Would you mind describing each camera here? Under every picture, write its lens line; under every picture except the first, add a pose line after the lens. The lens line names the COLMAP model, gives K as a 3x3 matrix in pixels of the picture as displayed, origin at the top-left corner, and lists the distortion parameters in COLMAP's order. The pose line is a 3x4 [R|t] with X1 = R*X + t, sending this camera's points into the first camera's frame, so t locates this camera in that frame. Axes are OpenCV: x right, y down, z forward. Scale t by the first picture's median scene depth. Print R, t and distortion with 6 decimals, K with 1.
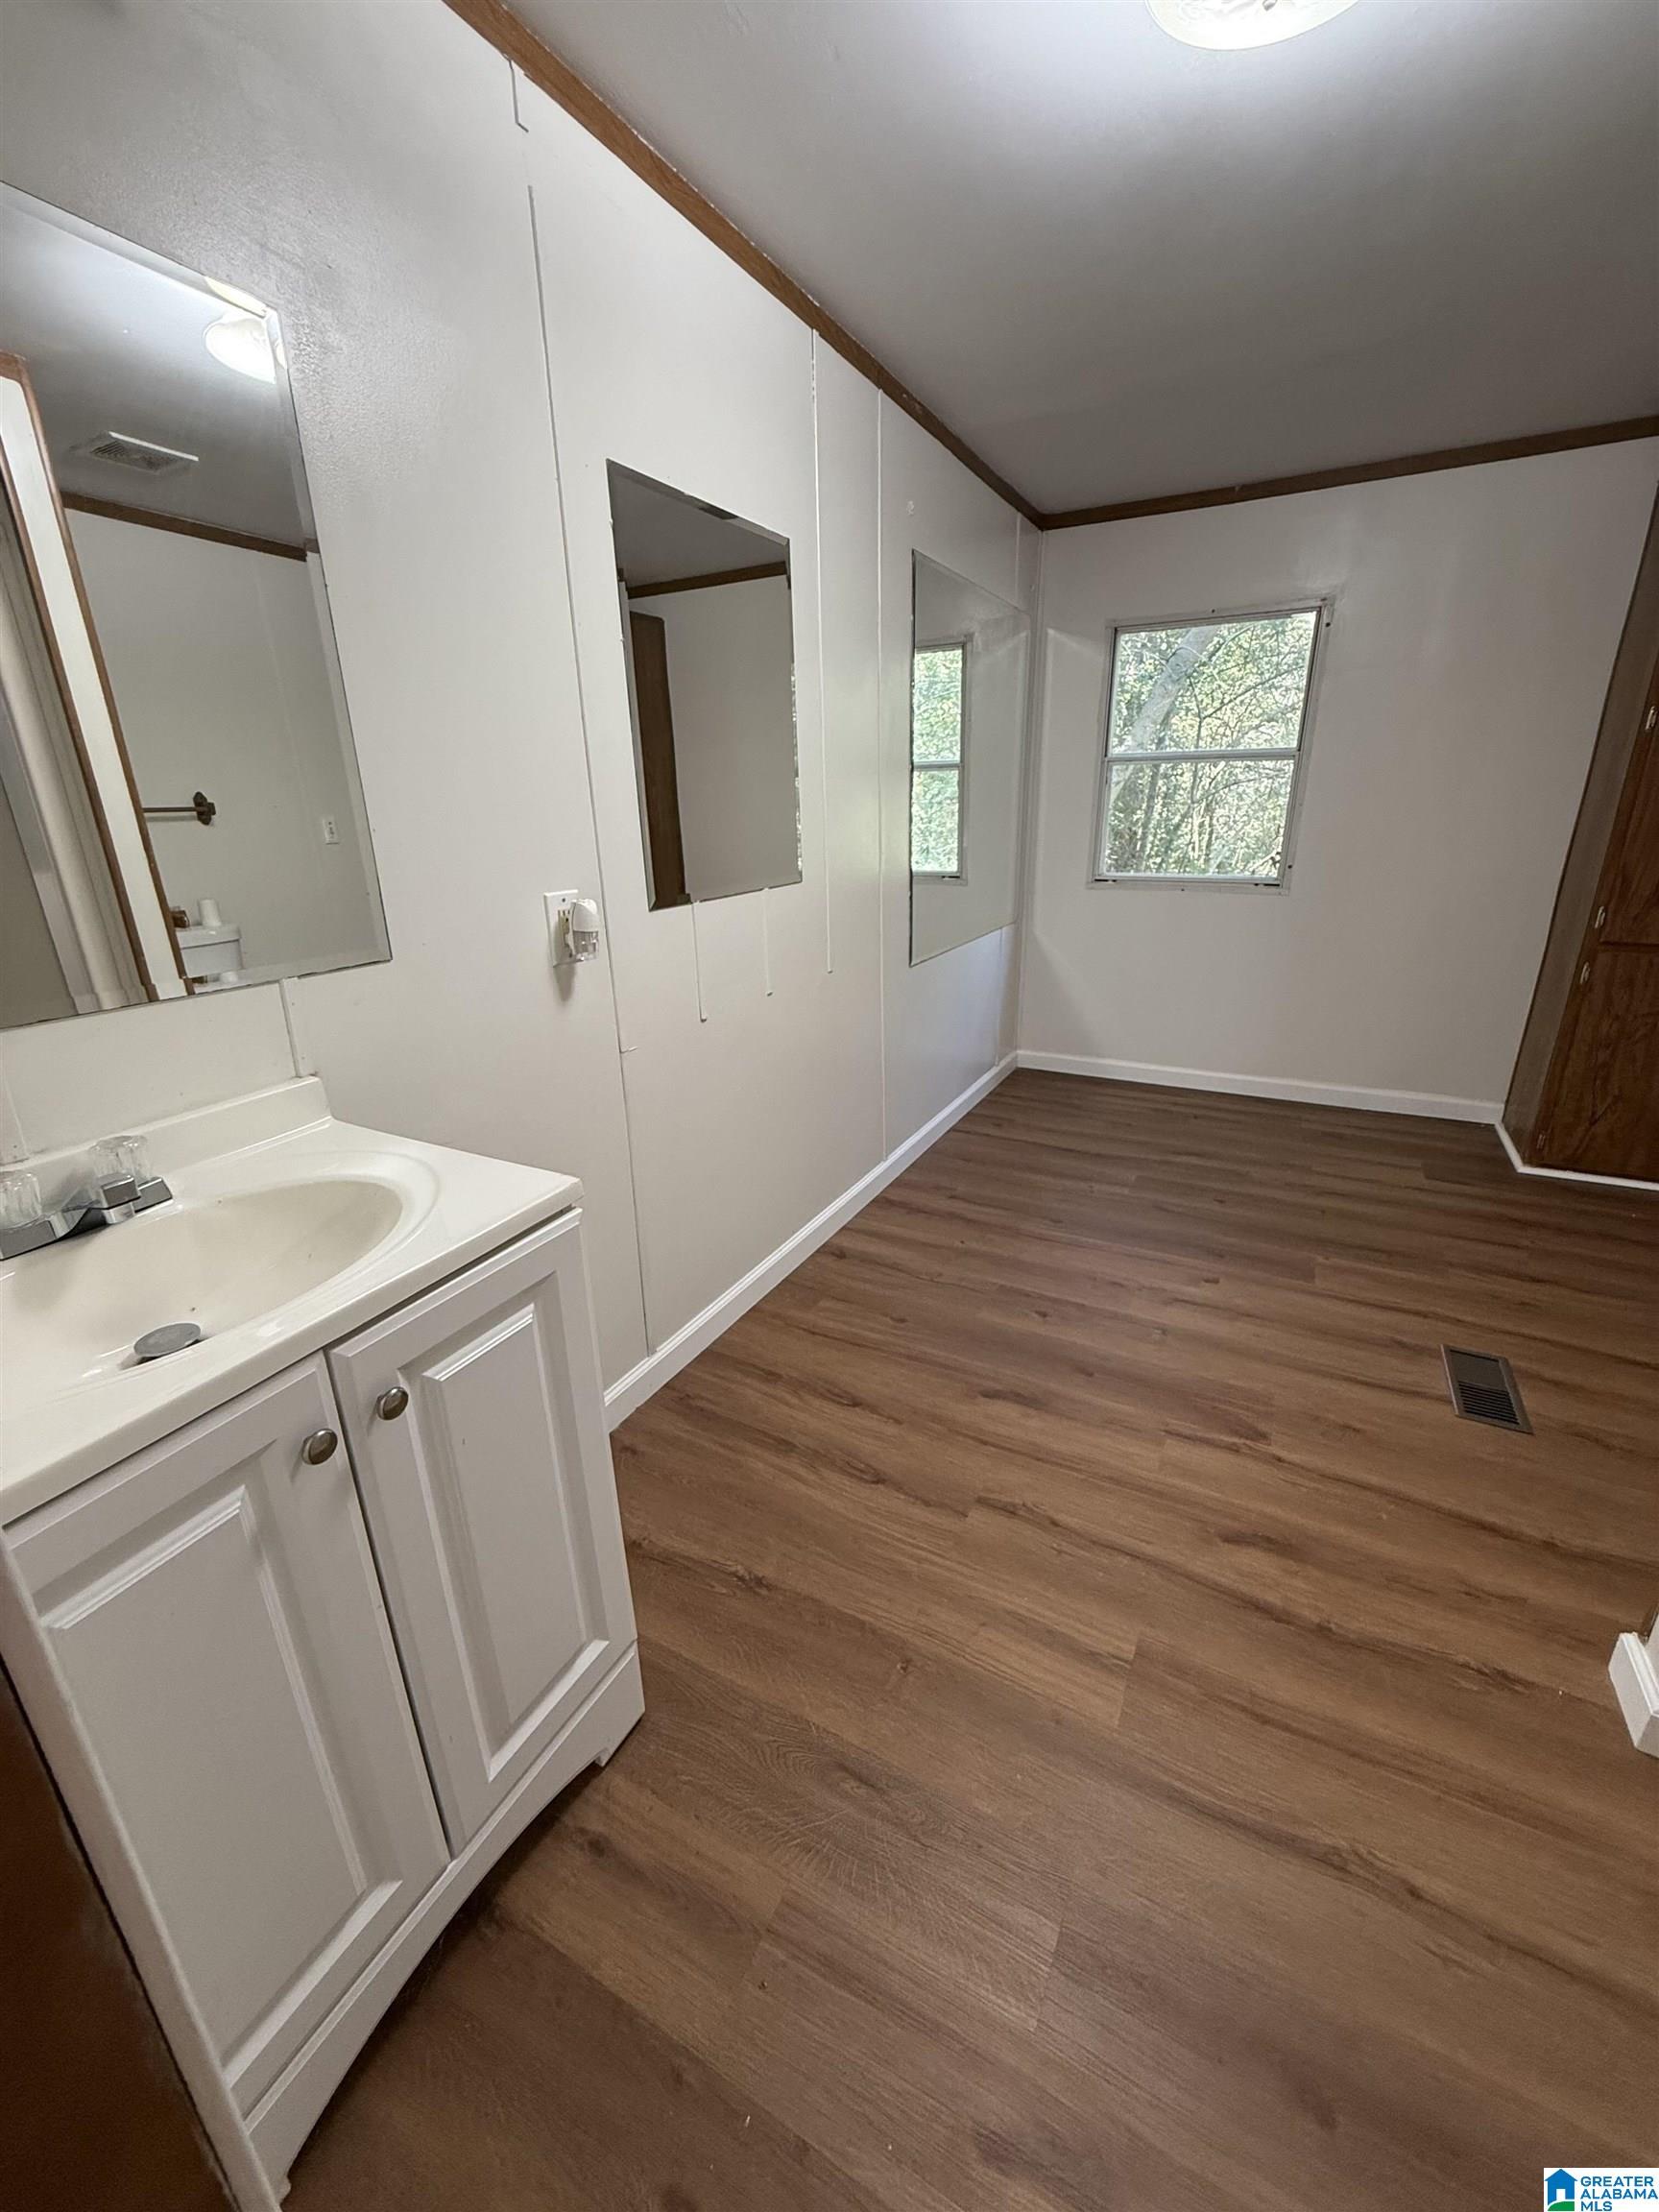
lens RADIAL K [[882.1, 0, 832.8], [0, 882.1, 1106.8], [0, 0, 1]] dist [0.003923, 0.000419]
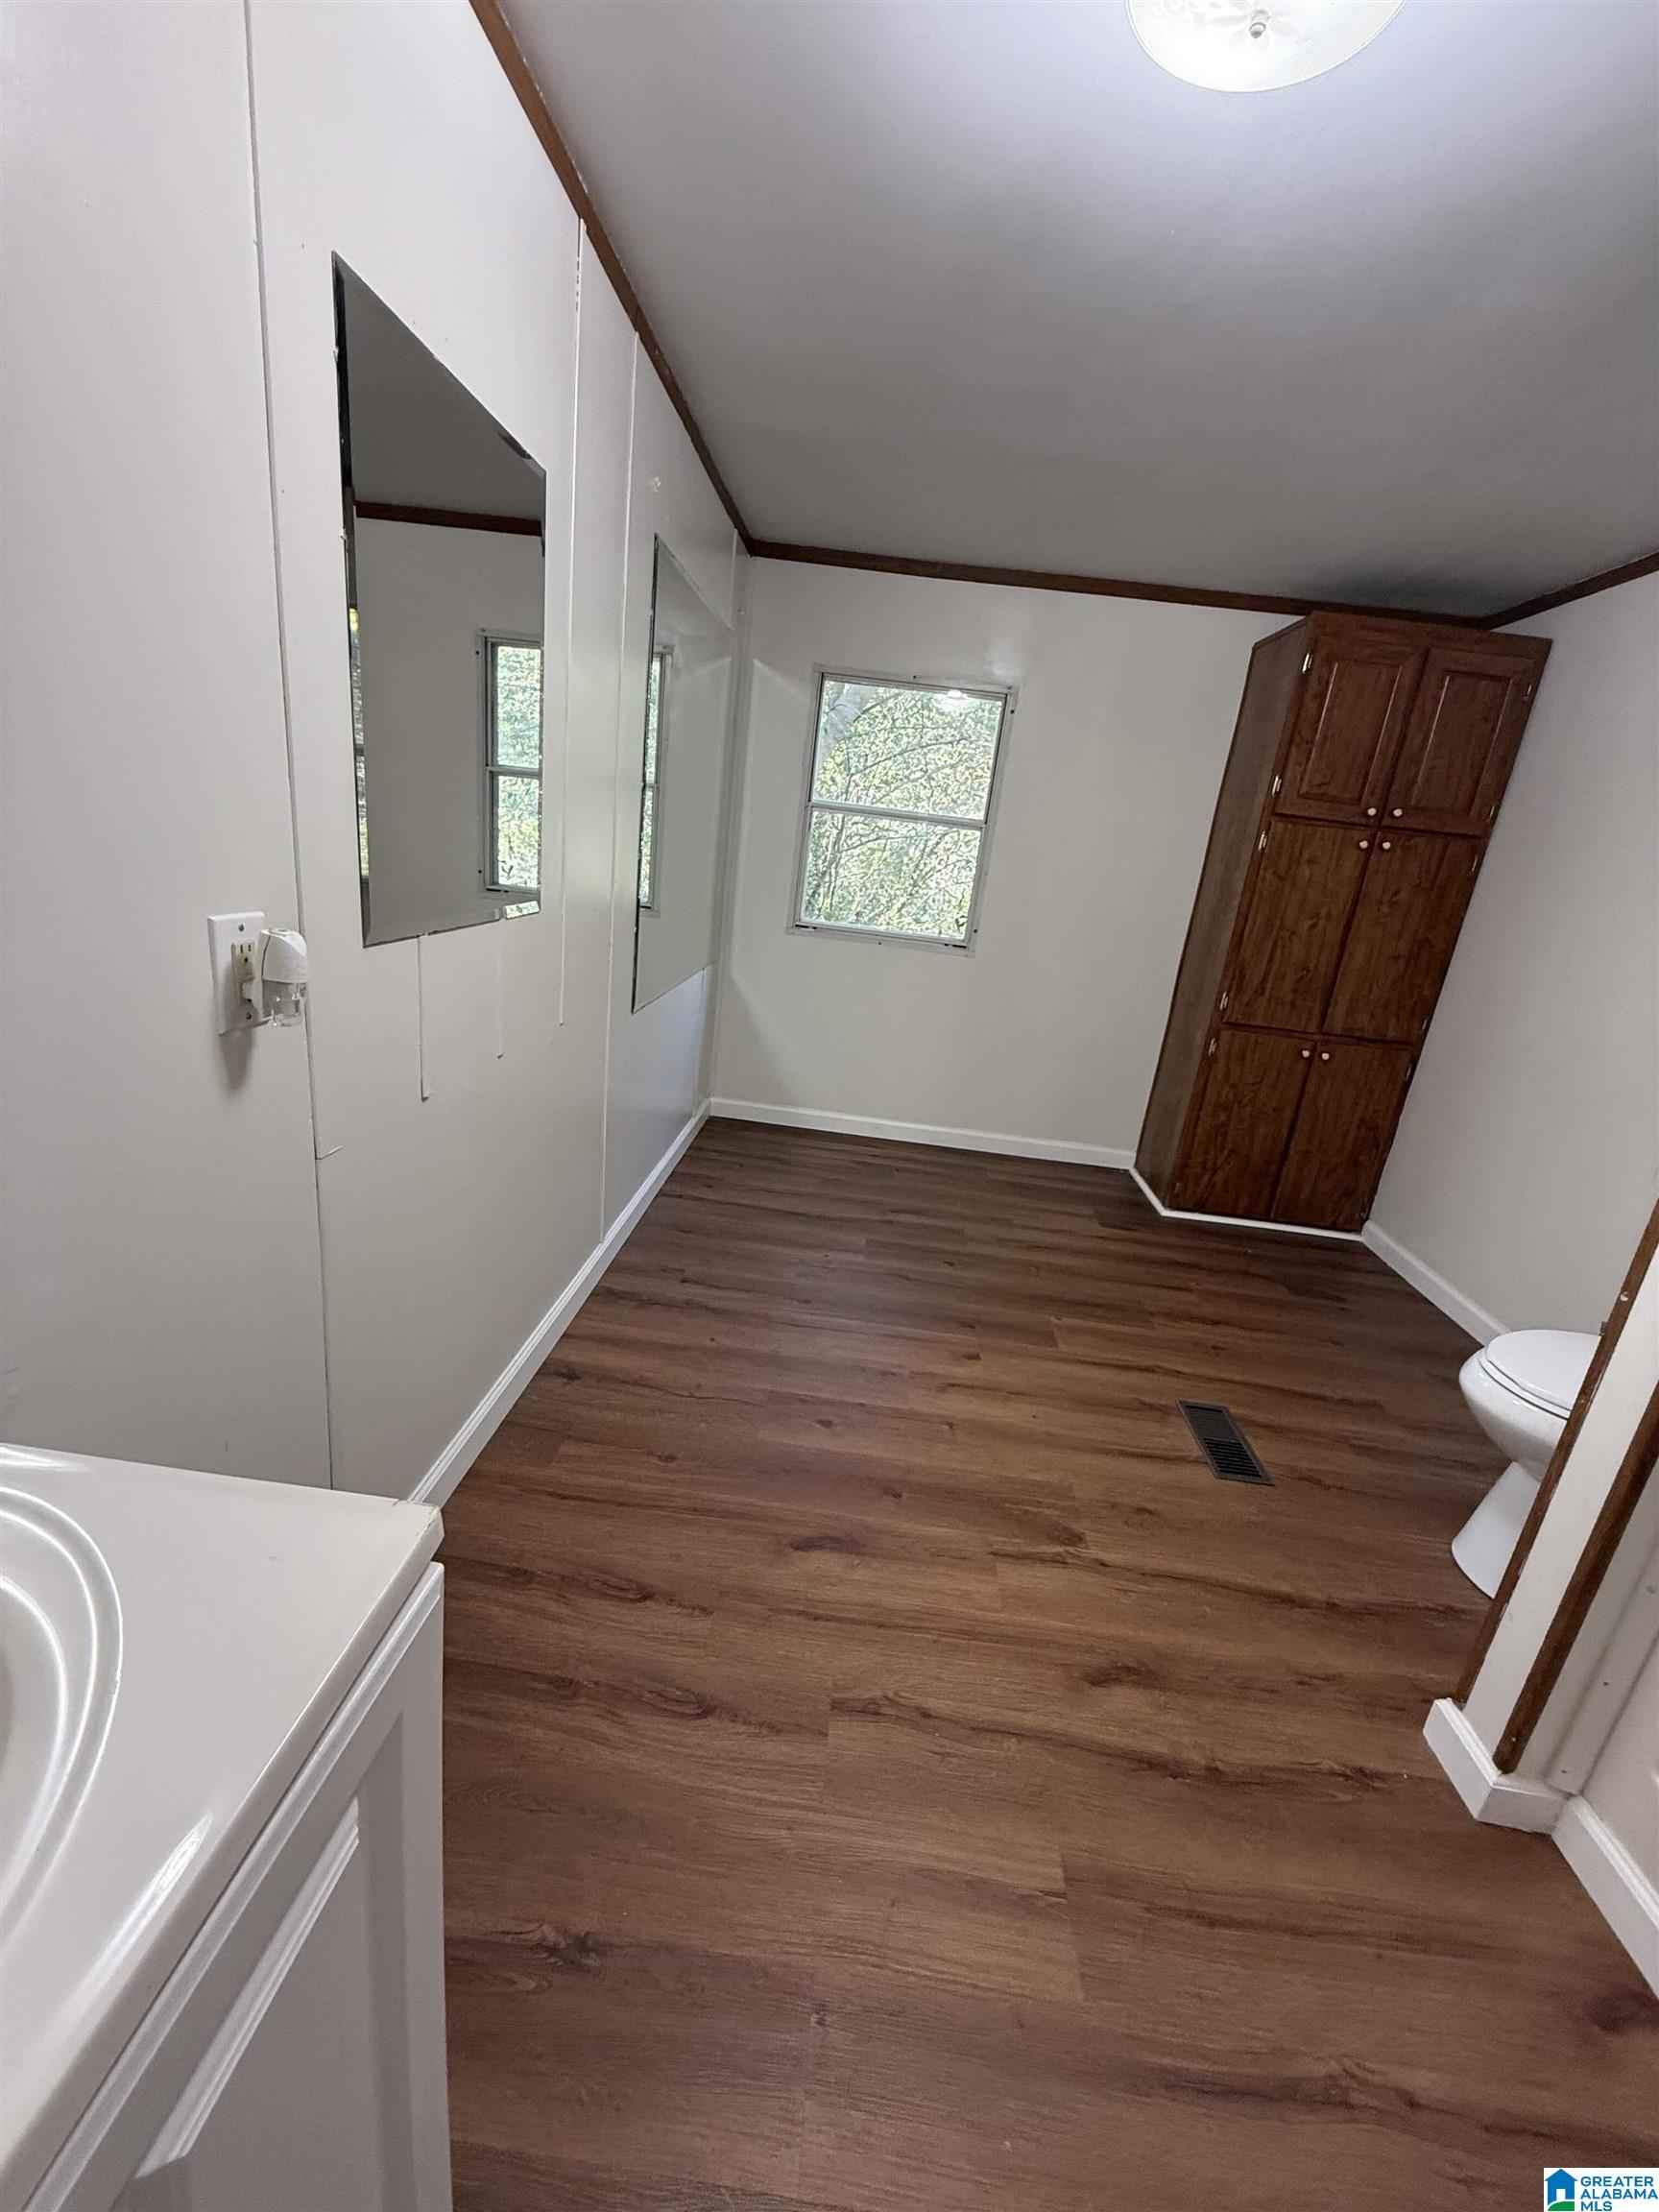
lens RADIAL K [[882.1, 0, 827.3], [0, 882.1, 1100.5], [0, 0, 1]] dist [0.003923, 0.000419]
pose [[0.904288, 0.001488, 0.426920, -0.143443], [0.010181, 0.999634, -0.025051, -0.068361], [-0.426801, 0.027000, 0.903942, 0.195181]]
